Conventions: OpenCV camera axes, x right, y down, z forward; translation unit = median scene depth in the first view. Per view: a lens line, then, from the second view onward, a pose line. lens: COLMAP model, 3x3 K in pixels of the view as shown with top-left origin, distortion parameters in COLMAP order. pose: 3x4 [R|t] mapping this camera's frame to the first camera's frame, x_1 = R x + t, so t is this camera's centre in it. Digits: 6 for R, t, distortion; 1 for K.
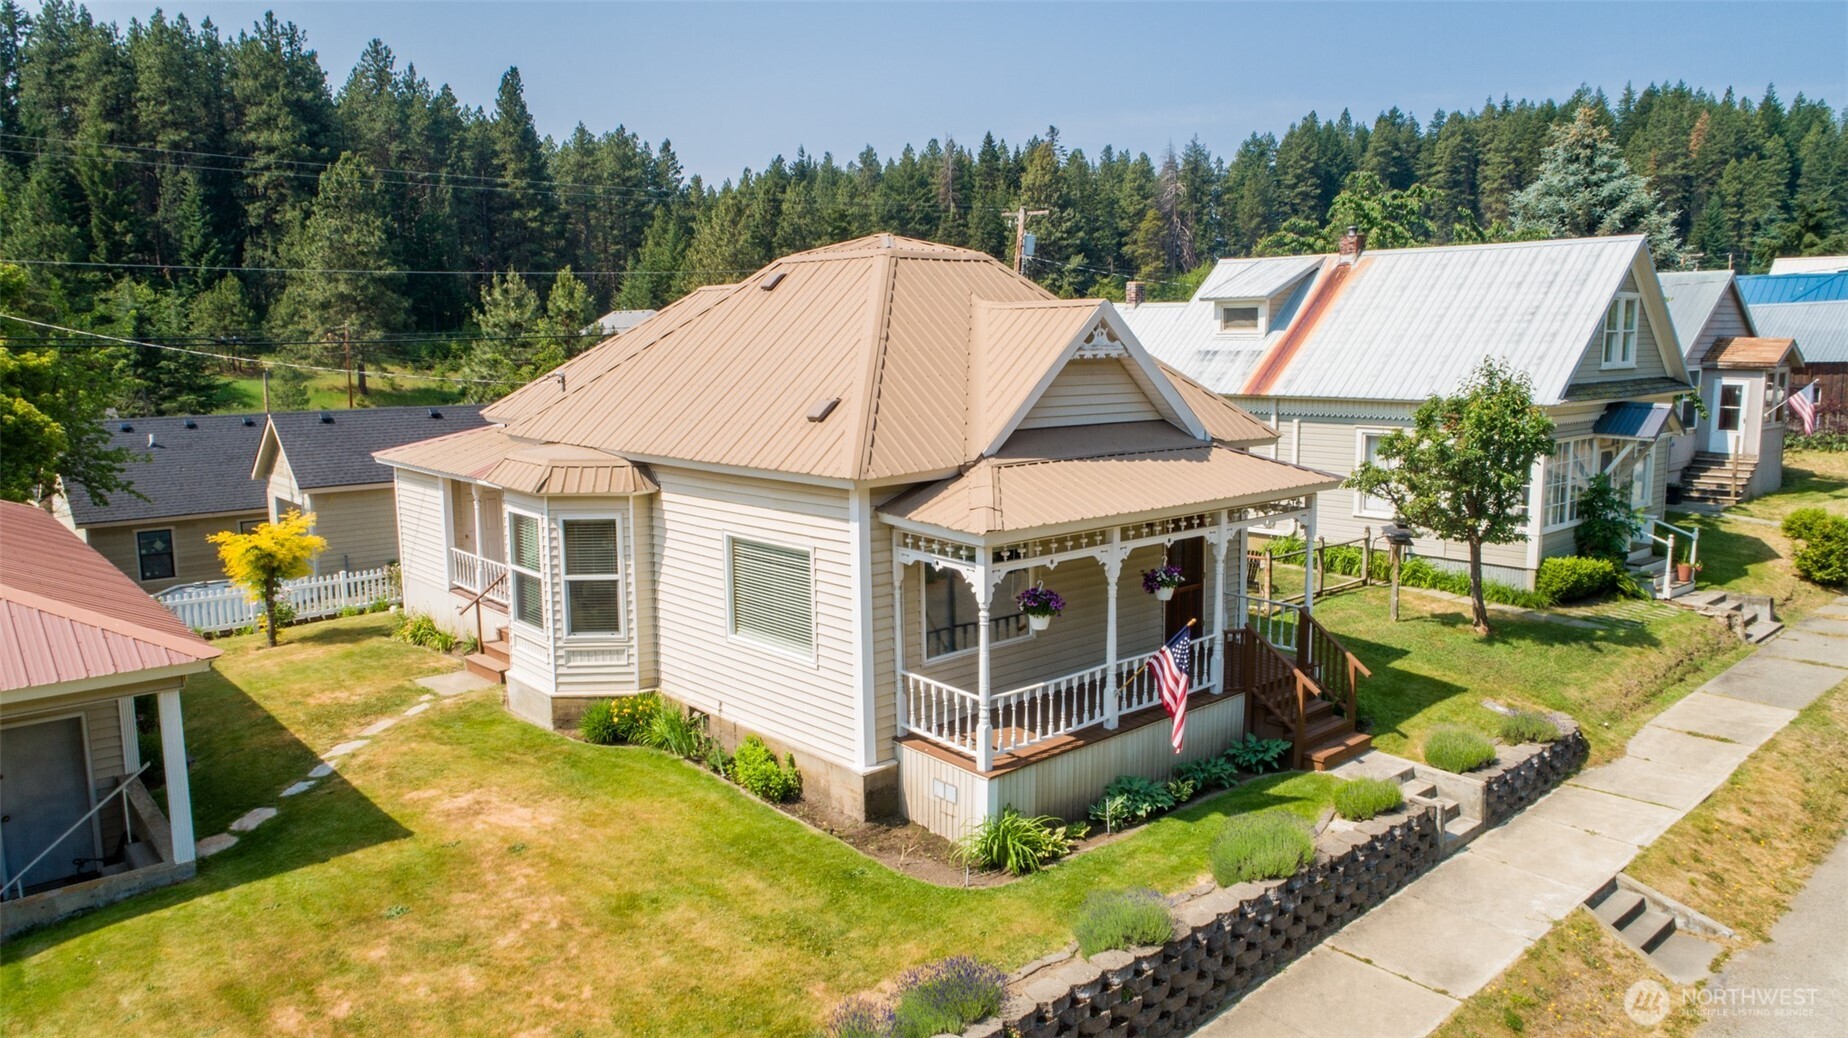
lens RADIAL K [[1231.5, 0, 924.0], [0, 1231.5, 519.0], [0, 0, 1]] dist [-0.009355, 0.001858]
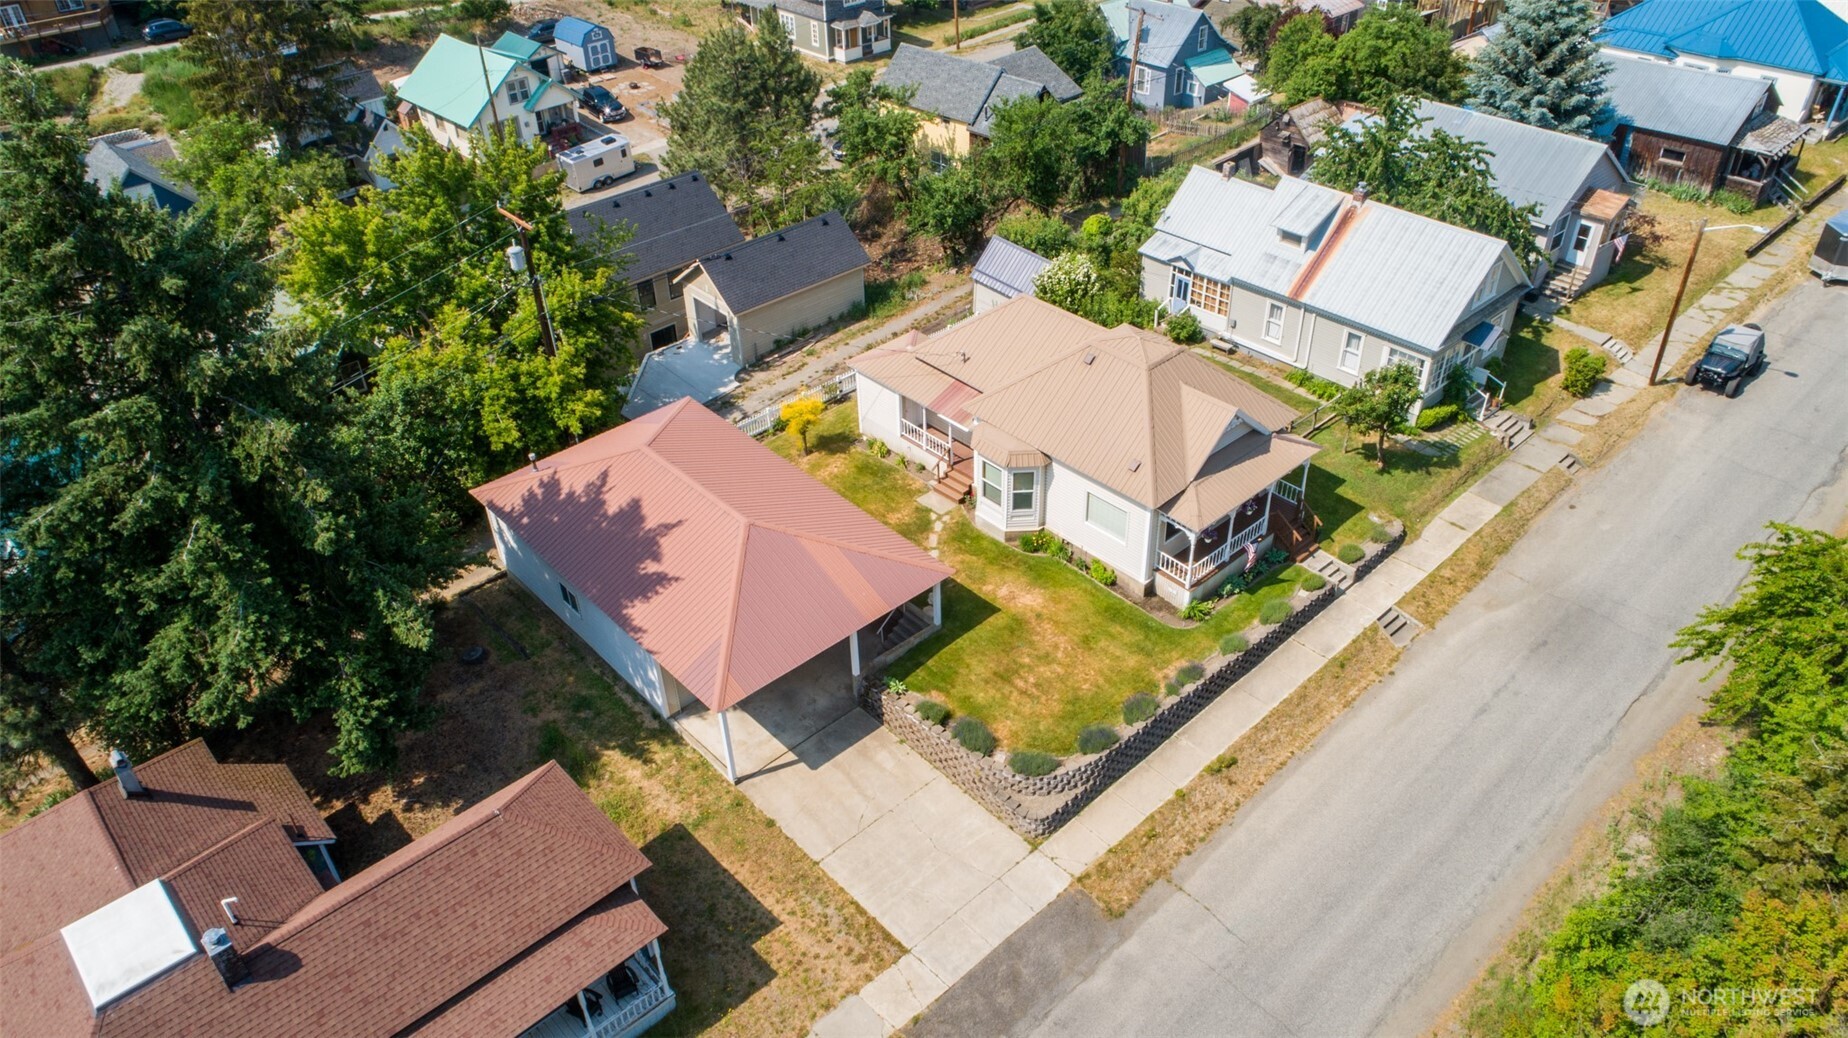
lens RADIAL K [[1295.2, 0, 924.0], [0, 1295.2, 519.0], [0, 0, 1]] dist [-0.010650, 0.003643]
pose [[0.999768, -0.019335, 0.009451, -0.194063], [0.012798, 0.887193, 0.461222, -0.441030], [-0.017302, -0.460994, 0.887234, -0.541614]]
